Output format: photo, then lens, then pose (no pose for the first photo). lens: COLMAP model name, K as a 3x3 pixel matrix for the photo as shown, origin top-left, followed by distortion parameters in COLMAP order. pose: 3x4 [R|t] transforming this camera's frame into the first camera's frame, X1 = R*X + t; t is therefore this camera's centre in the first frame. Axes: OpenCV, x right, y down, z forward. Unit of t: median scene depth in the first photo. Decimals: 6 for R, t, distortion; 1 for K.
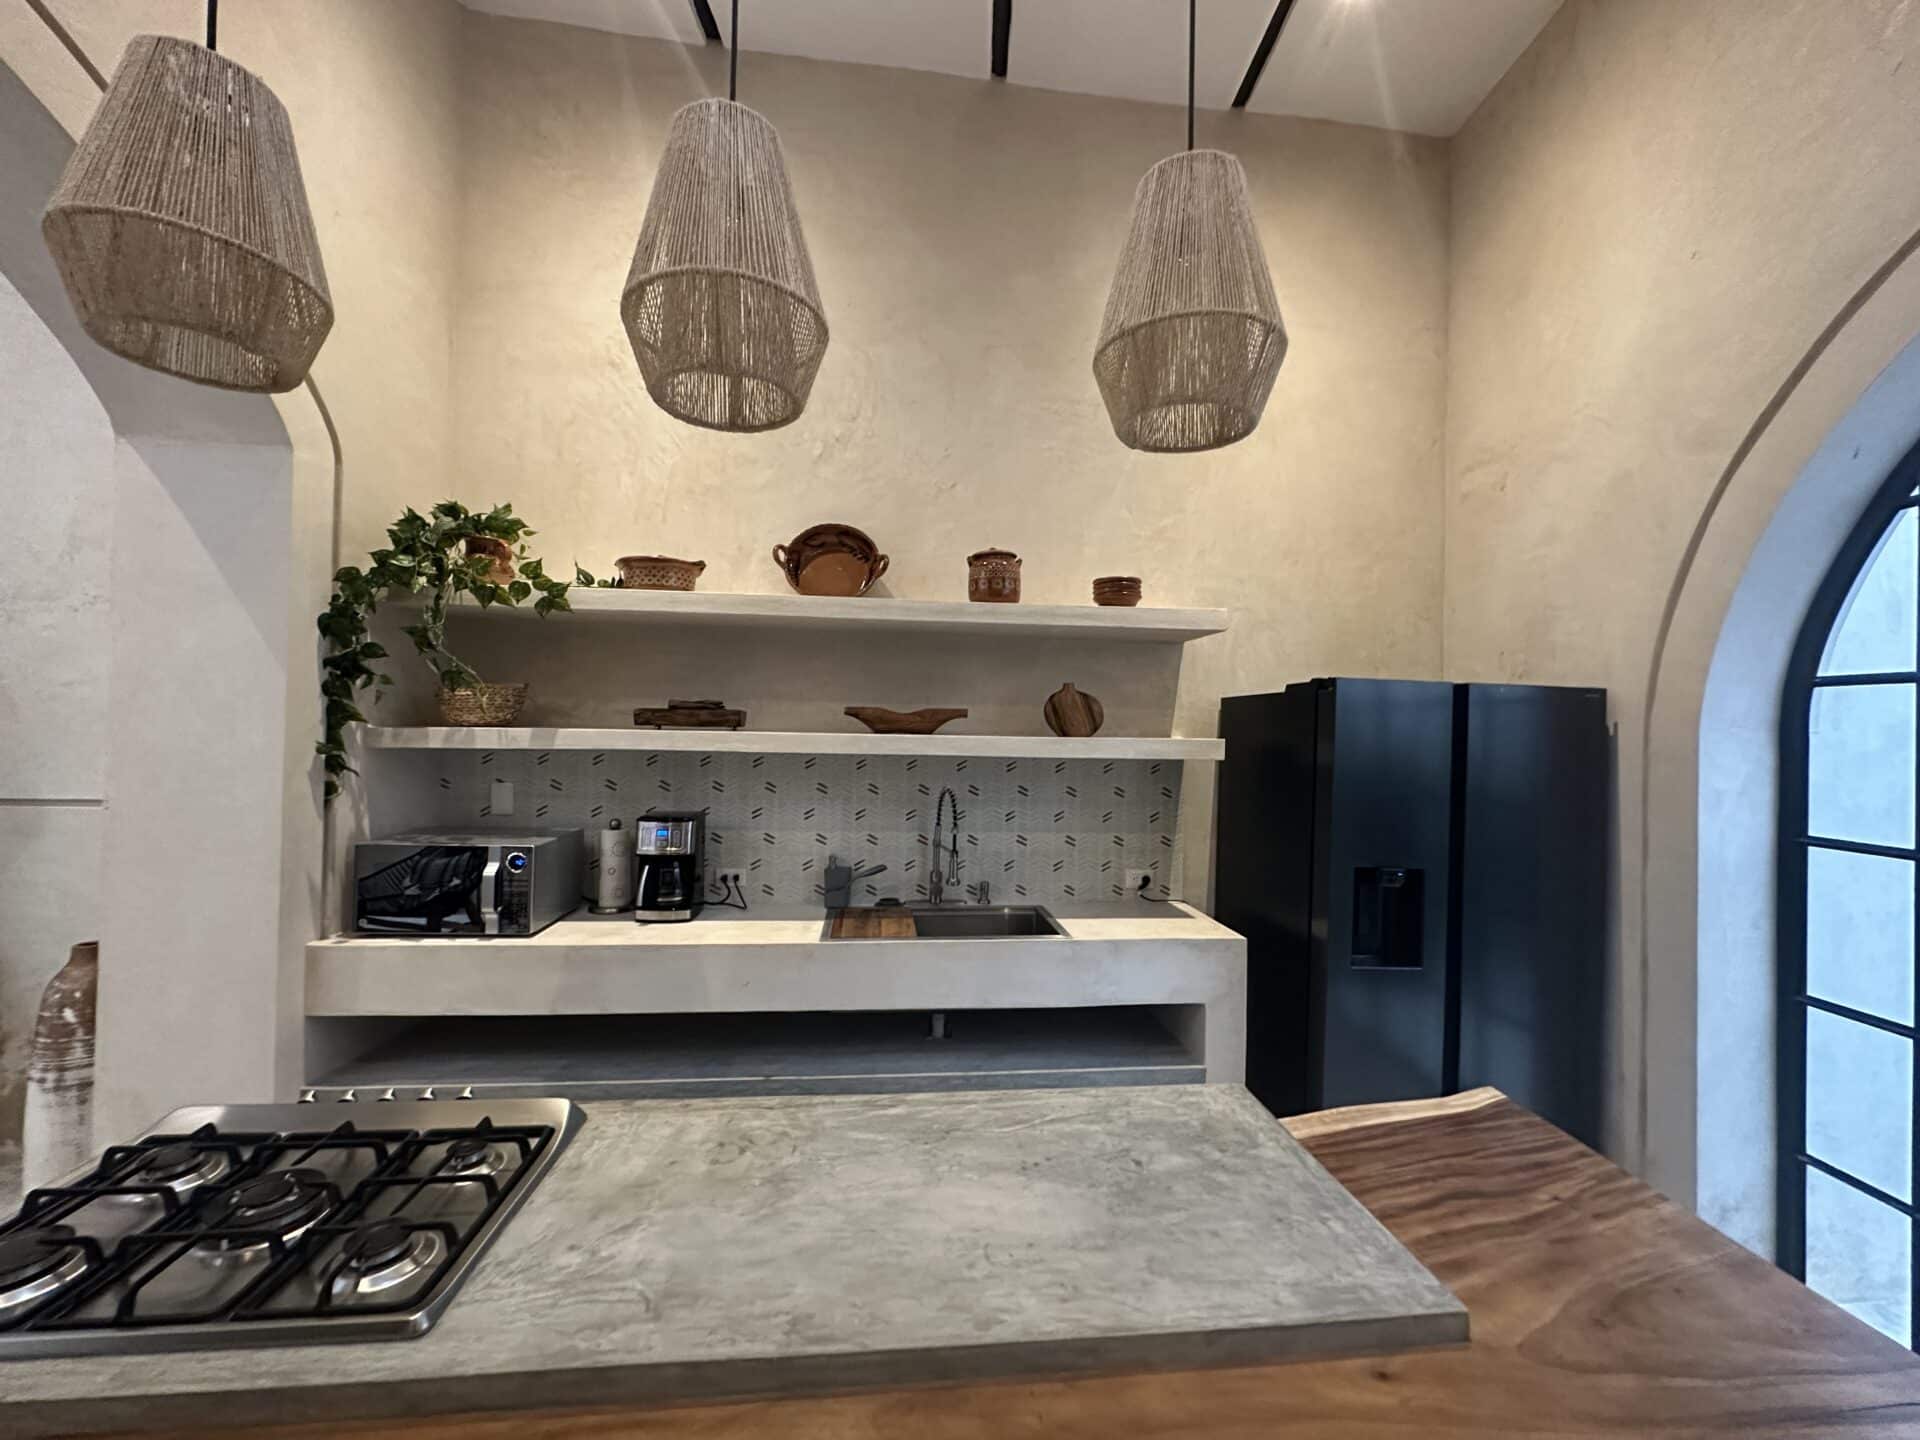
lens RADIAL K [[770.4, 0, 952.8], [0, 770.4, 722.2], [0, 0, 1]] dist [-0.000390, 0.000121]
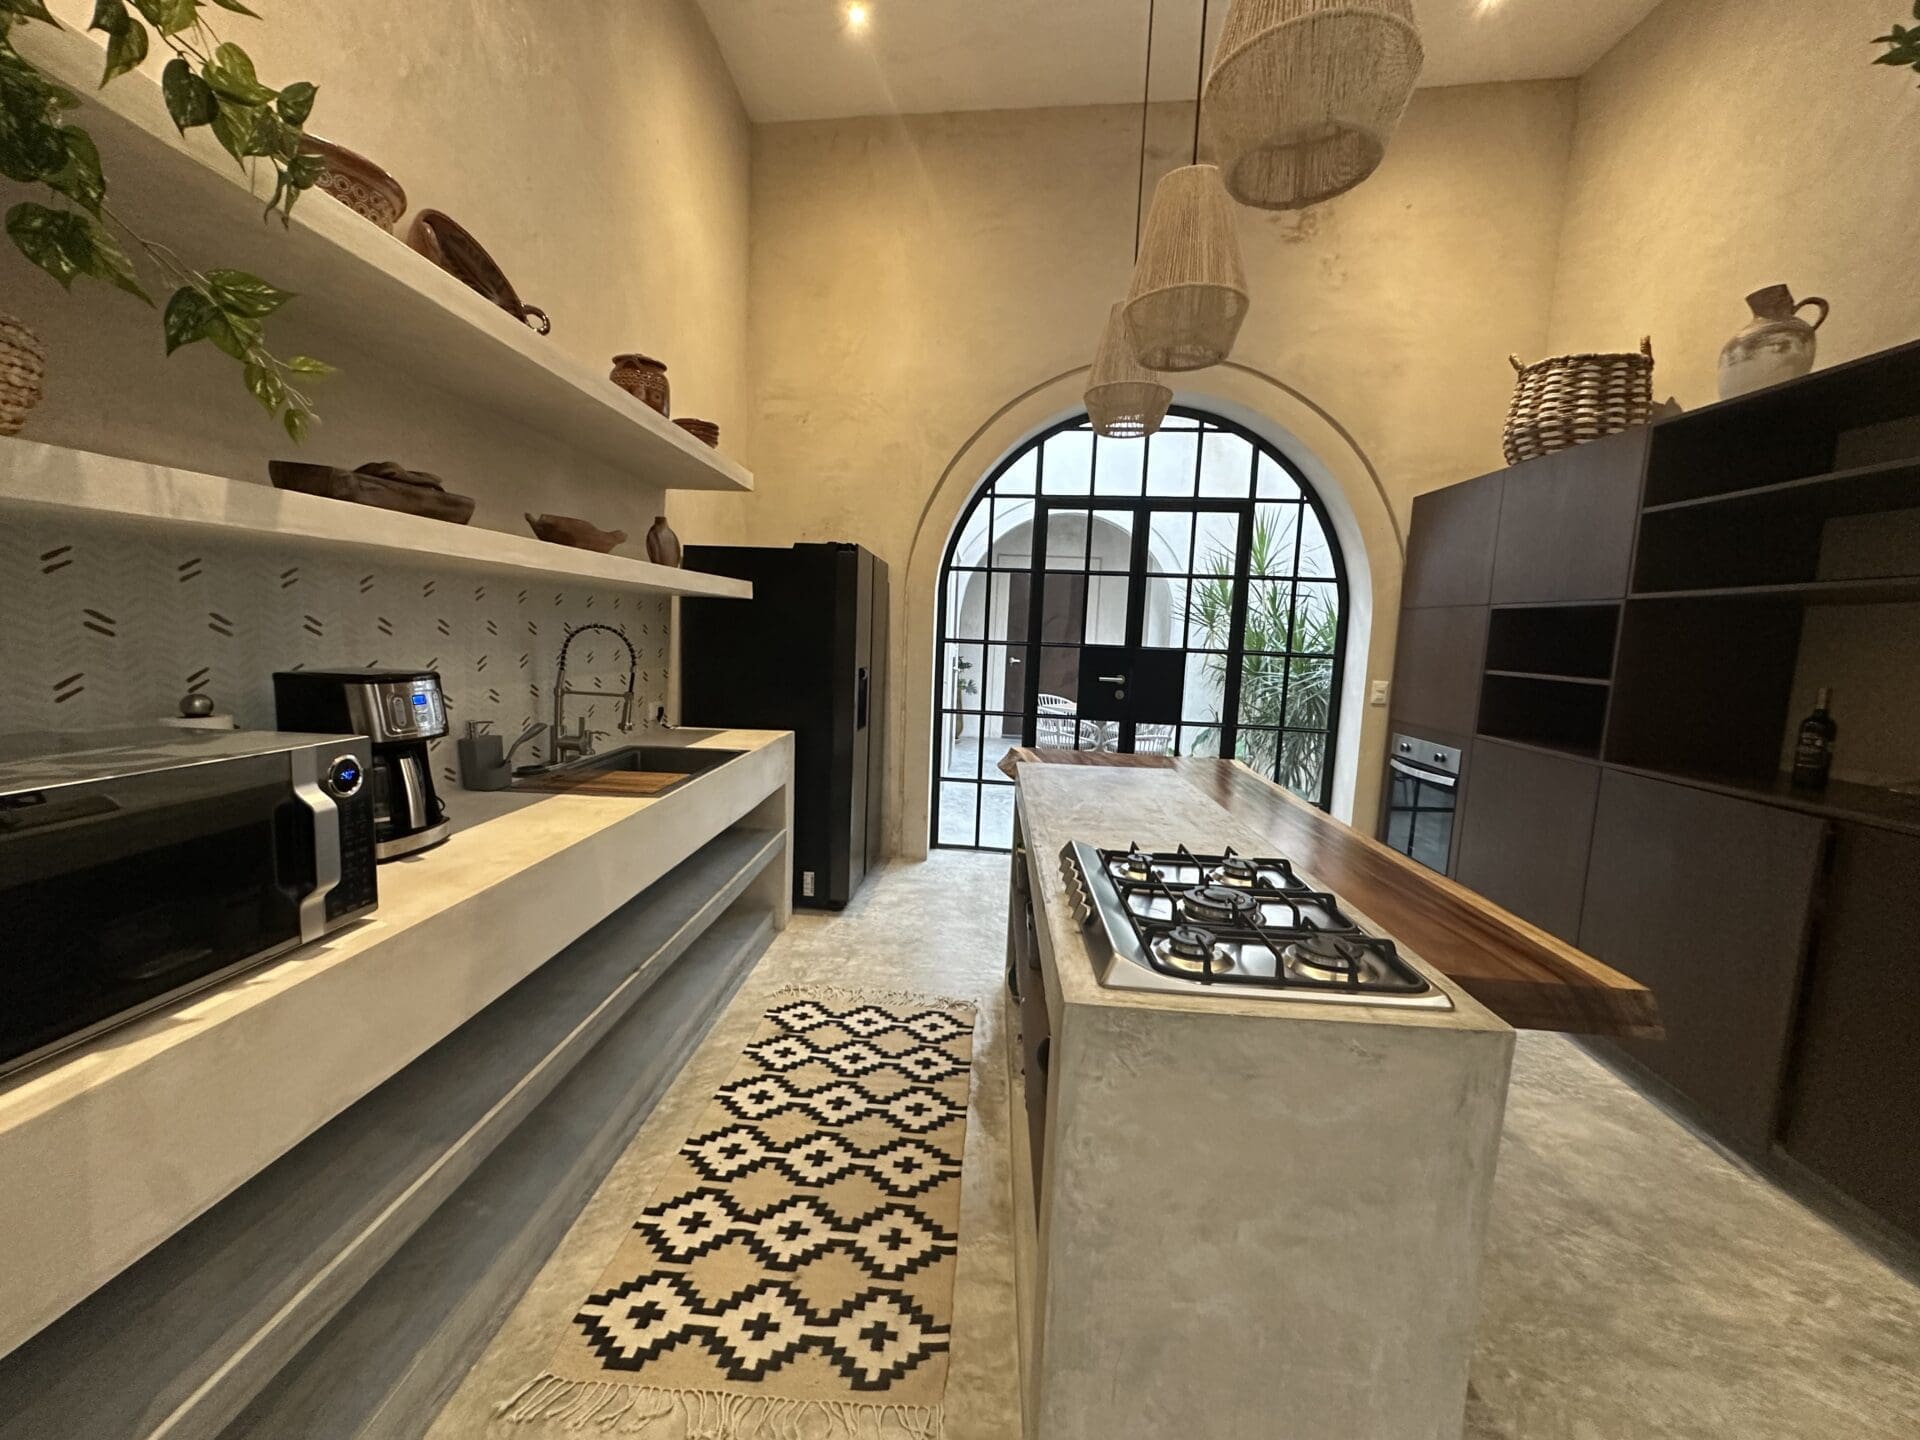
lens RADIAL K [[770.4, 0, 952.8], [0, 770.4, 722.2], [0, 0, 1]] dist [-0.000390, 0.000121]
pose [[0.148068, -0.131487, 0.980197, -0.870294], [-0.041726, 0.989409, 0.139026, 0.061790], [-0.988097, -0.061485, 0.141014, 0.508122]]
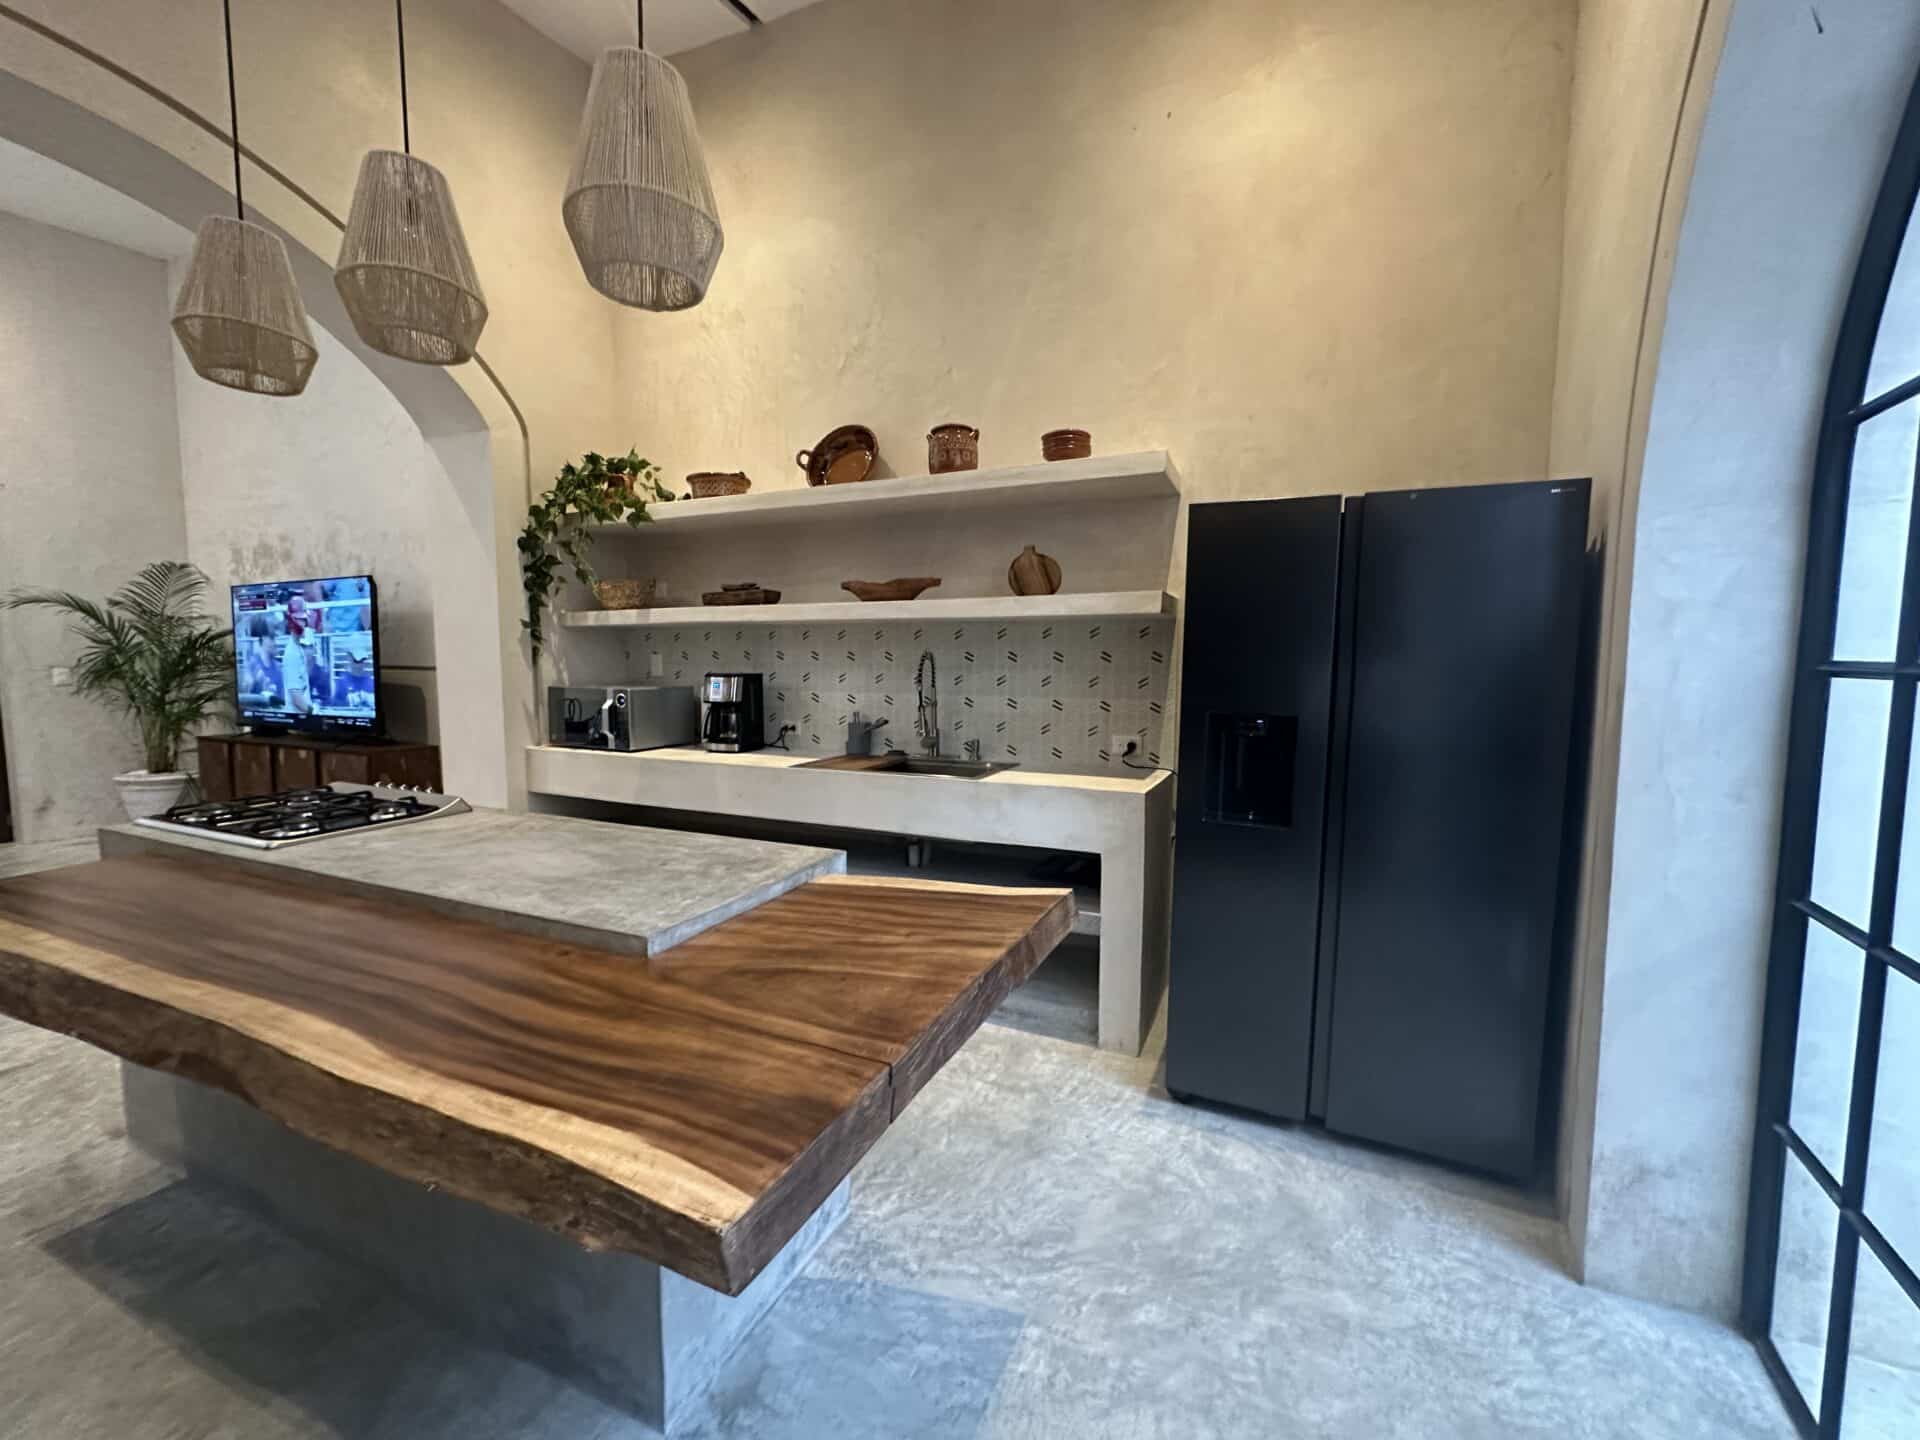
lens RADIAL K [[770.4, 0, 952.8], [0, 770.4, 722.2], [0, 0, 1]] dist [-0.000390, 0.000121]
pose [[0.868506, 0.025045, -0.495046, 0.621253], [0.018678, 0.996360, 0.083175, 0.102290], [0.495327, -0.081485, 0.864876, 0.047938]]
